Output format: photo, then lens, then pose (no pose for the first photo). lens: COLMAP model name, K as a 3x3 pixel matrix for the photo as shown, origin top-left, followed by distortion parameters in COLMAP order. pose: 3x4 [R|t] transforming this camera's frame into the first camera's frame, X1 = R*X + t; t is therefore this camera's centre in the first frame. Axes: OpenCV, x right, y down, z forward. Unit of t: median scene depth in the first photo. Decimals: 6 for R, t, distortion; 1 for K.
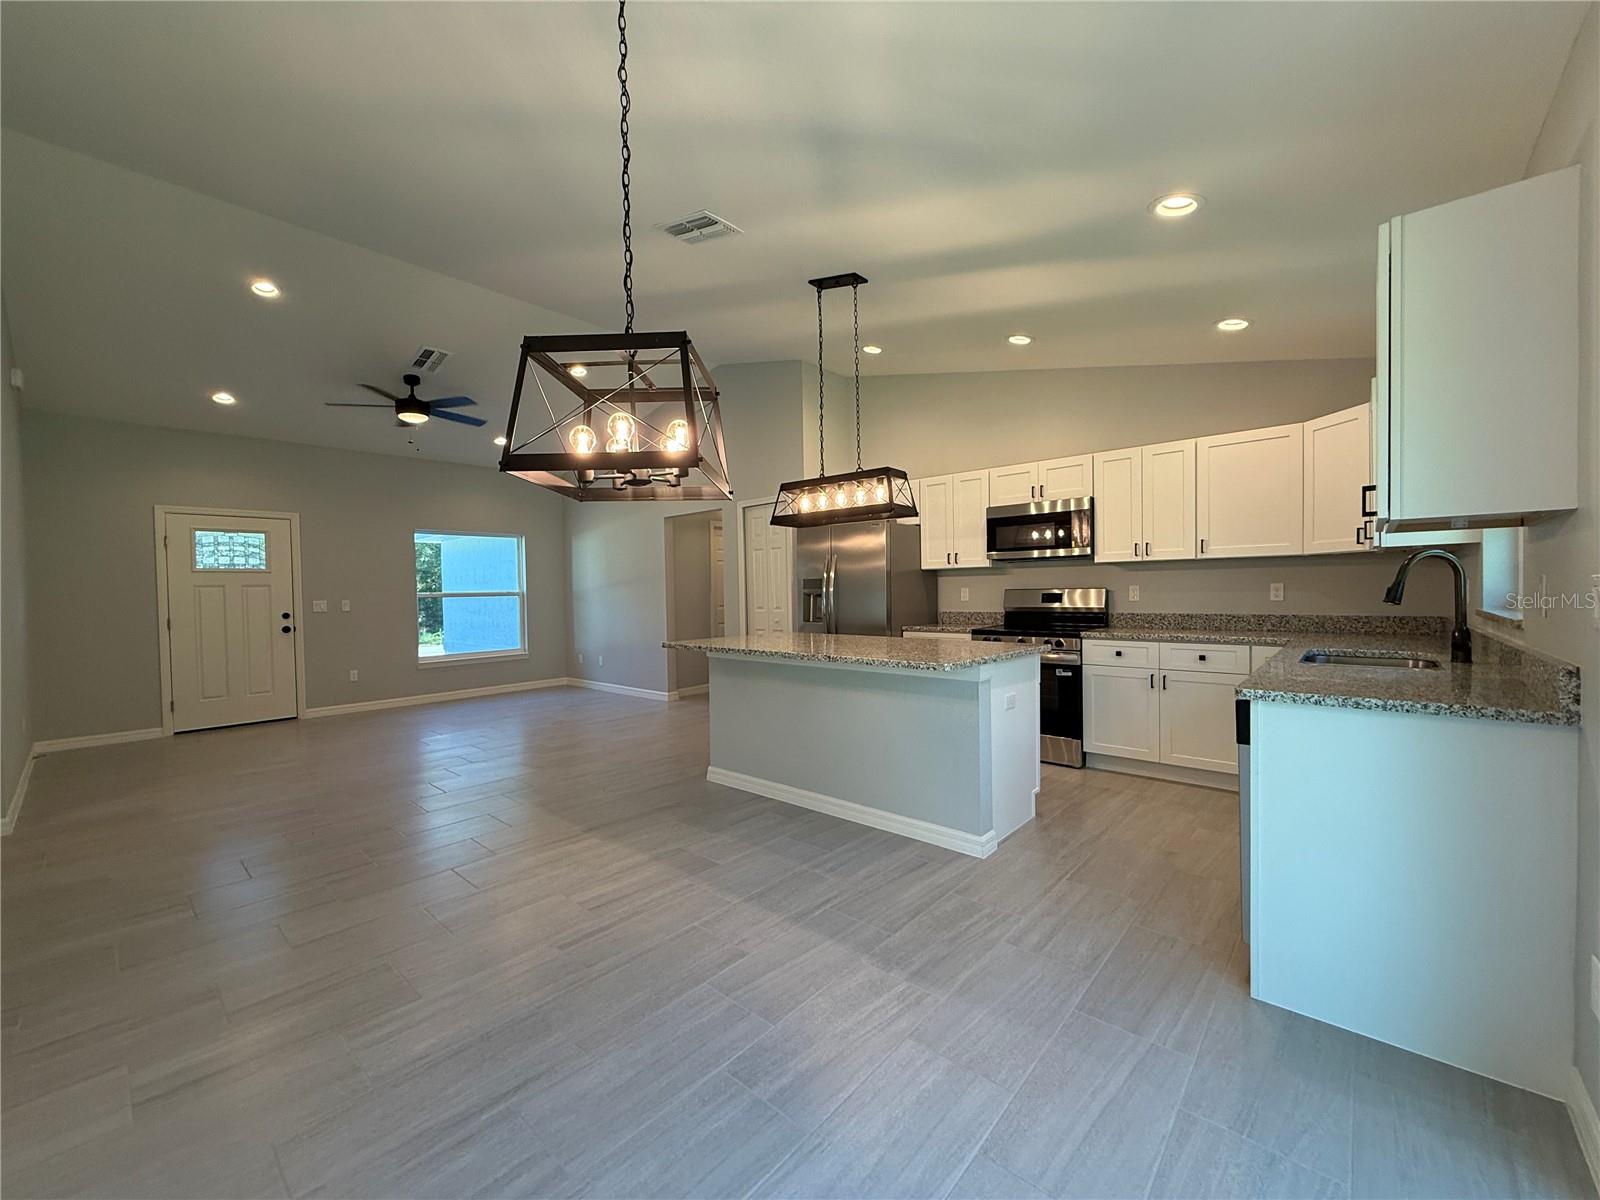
lens RADIAL K [[633.2, 0, 794.2], [0, 633.2, 604.3], [0, 0, 1]] dist [0.000153, 0.000232]
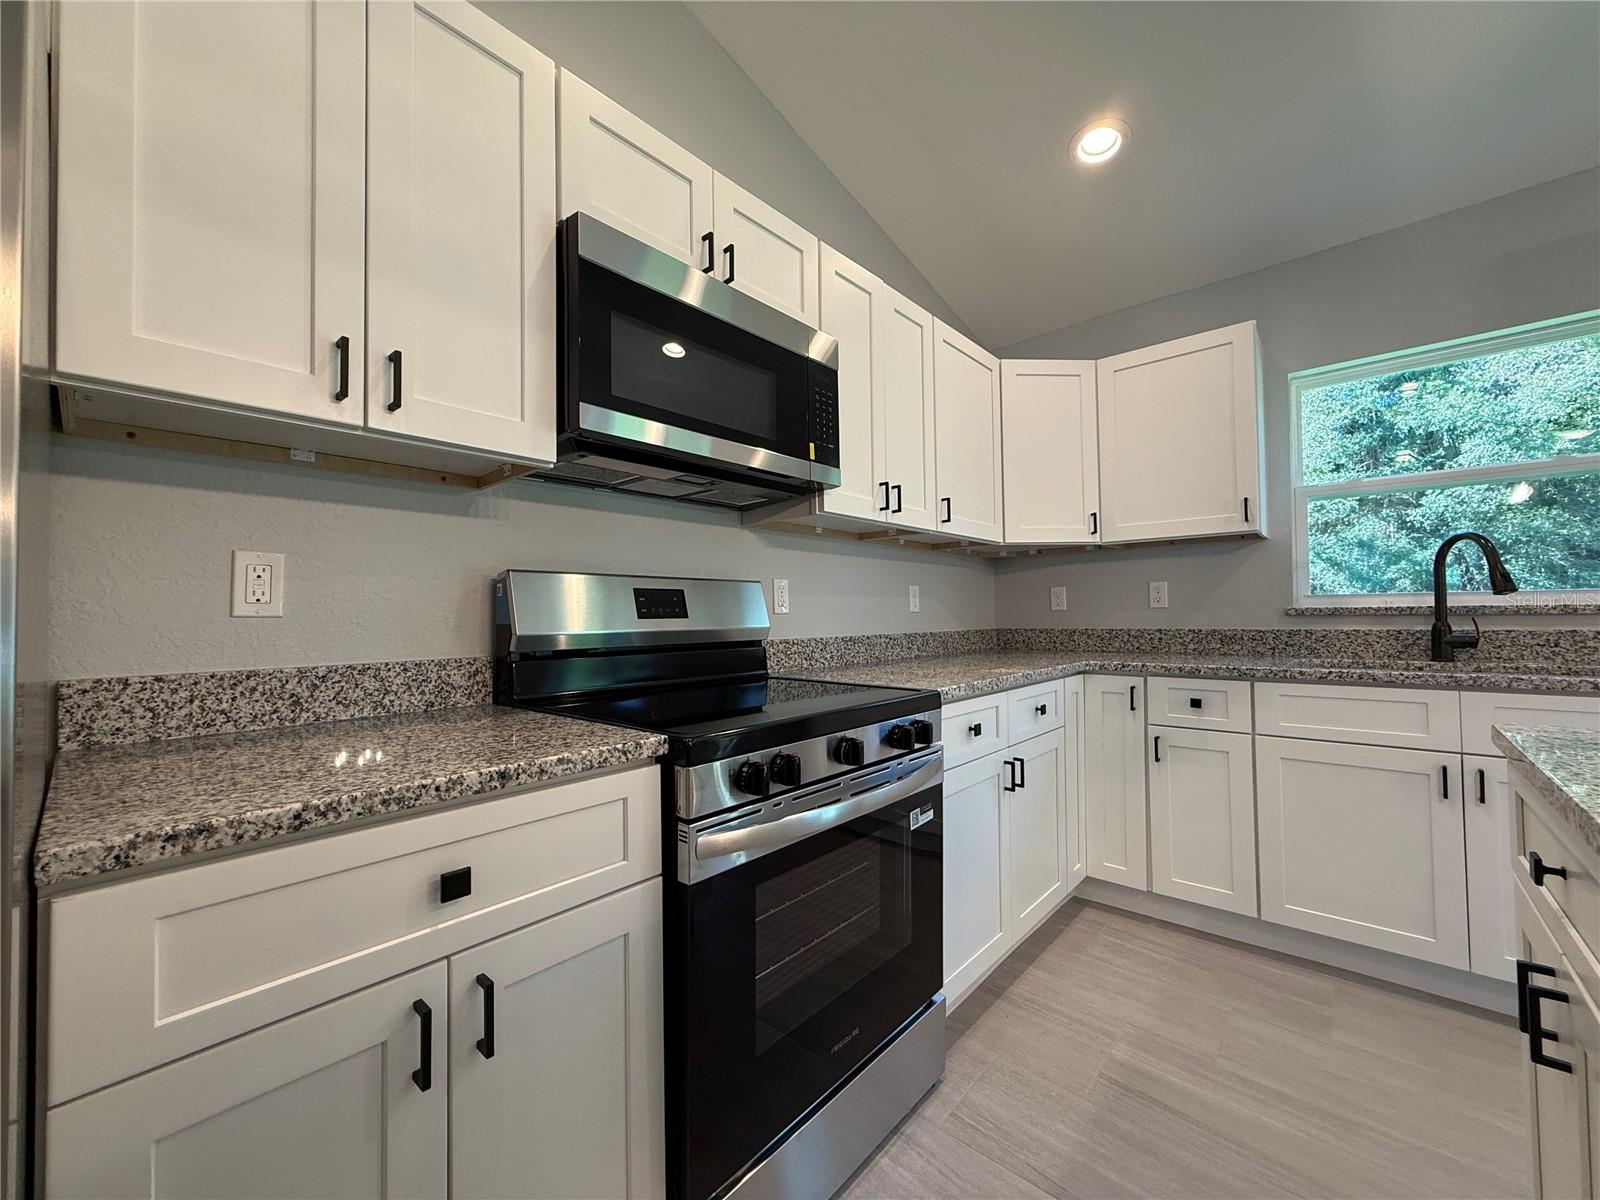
lens RADIAL K [[633.2, 0, 794.2], [0, 633.2, 604.3], [0, 0, 1]] dist [0.000153, 0.000232]
pose [[-0.004898, 0.031467, 0.999493, 0.085535], [0.029732, 0.999067, -0.031308, 0.003300], [-0.999546, 0.029563, -0.005829, 1.070753]]
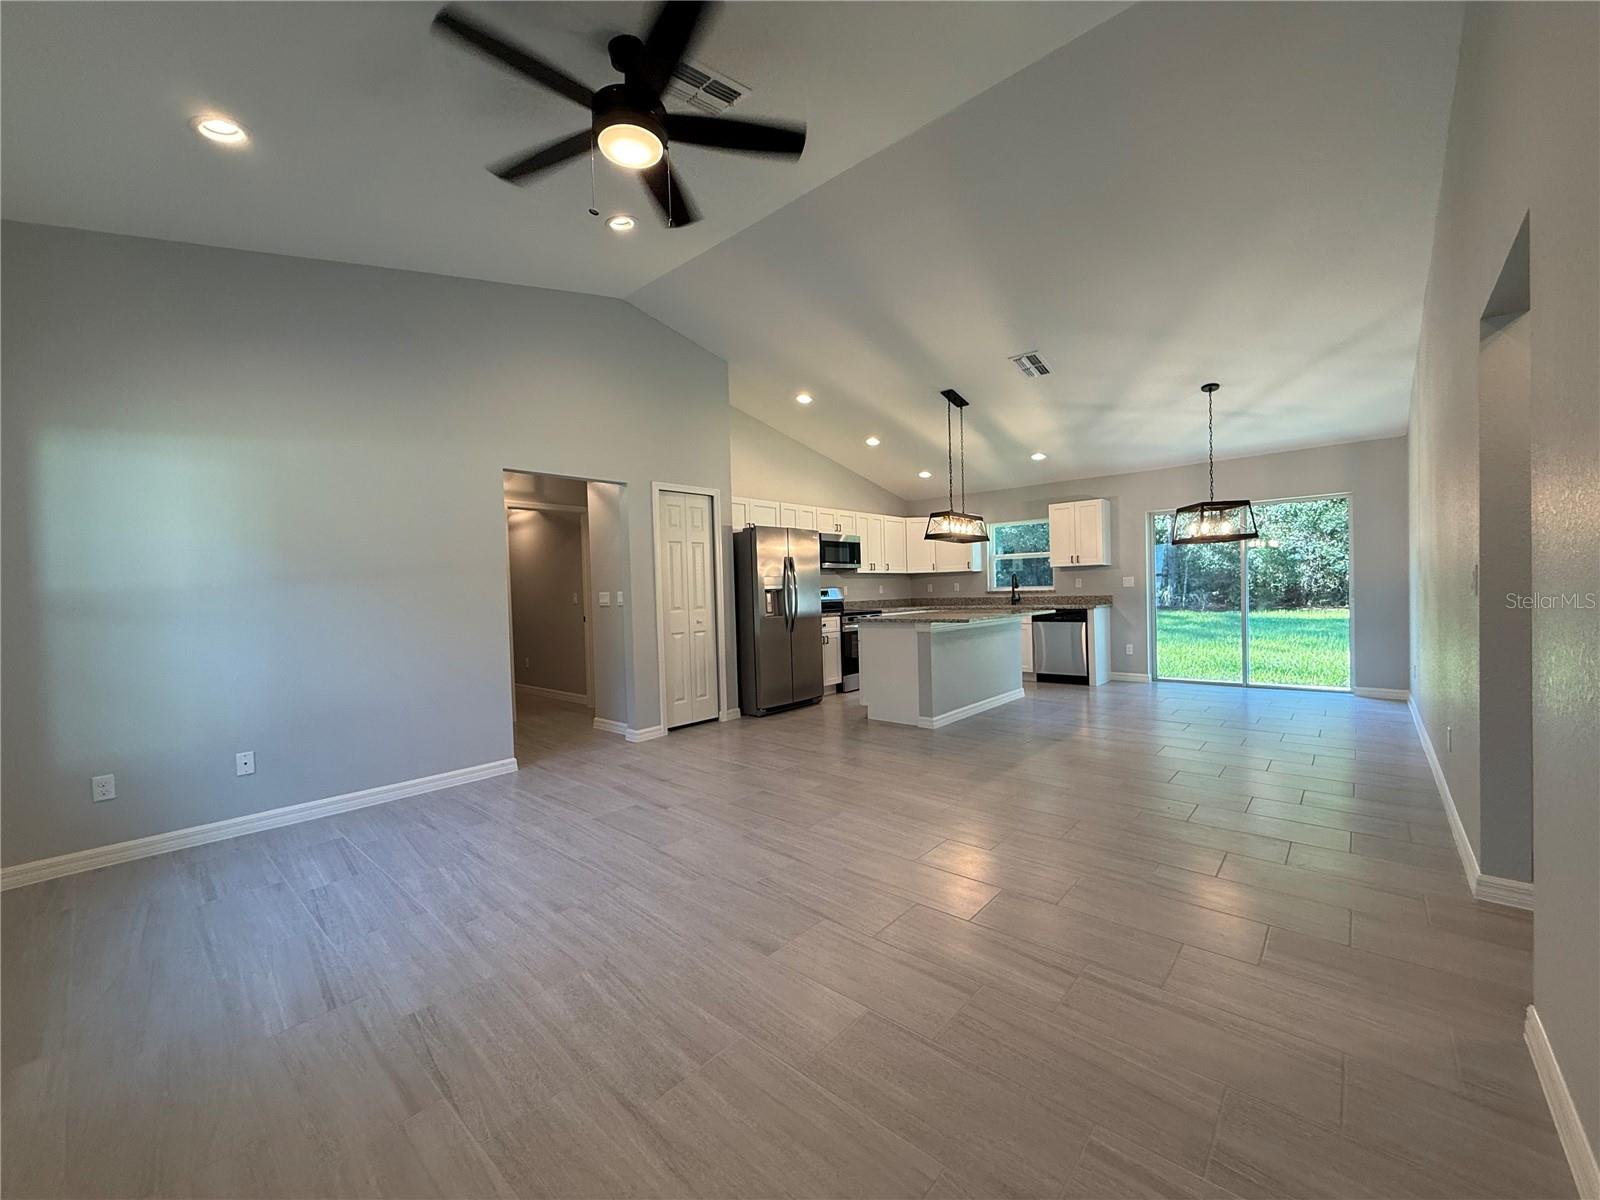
lens RADIAL K [[602.4, 0, 800.0], [0, 602.4, 600.0], [0, 0, 1]] dist [-0.001078, -0.000016]
pose [[-0.008930, -0.003456, 0.999954, -1.337650], [0.041471, 0.999132, 0.003824, -0.002309], [-0.999100, 0.041503, -0.008779, 1.242353]]
